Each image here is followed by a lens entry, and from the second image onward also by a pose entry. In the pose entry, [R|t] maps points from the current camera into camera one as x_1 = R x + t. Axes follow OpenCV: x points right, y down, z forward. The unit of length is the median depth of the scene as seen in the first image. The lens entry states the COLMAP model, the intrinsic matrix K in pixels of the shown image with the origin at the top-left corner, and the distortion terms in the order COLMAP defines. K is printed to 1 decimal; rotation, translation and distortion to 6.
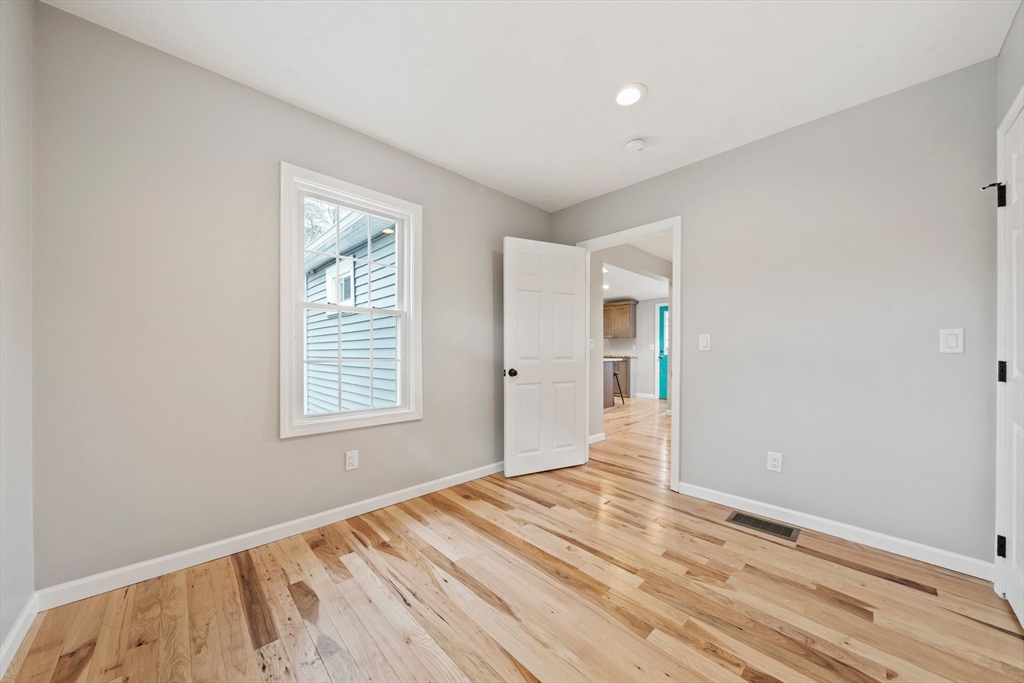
lens RADIAL K [[351.5, 0, 508.8], [0, 351.5, 349.0], [0, 0, 1]] dist [-0.000649, 0.000051]
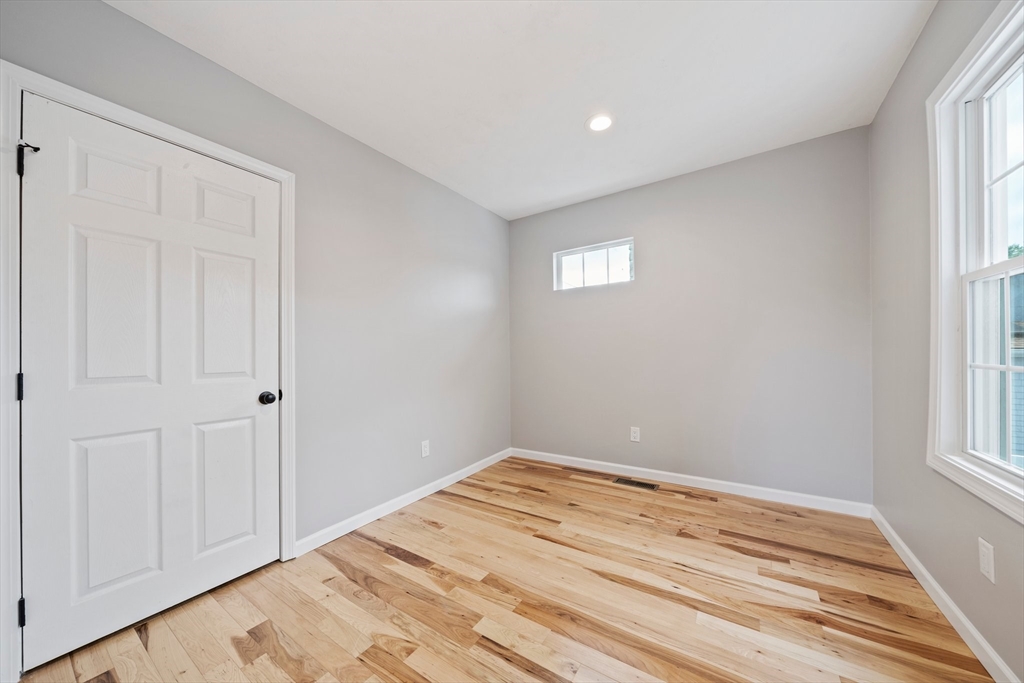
lens RADIAL K [[351.5, 0, 508.8], [0, 351.5, 349.0], [0, 0, 1]] dist [-0.000649, 0.000051]
pose [[-0.974618, 0.006684, -0.223773, 0.501712], [0.011516, 0.999728, -0.020294, 0.010254], [0.223576, -0.022355, -0.974430, 1.912700]]
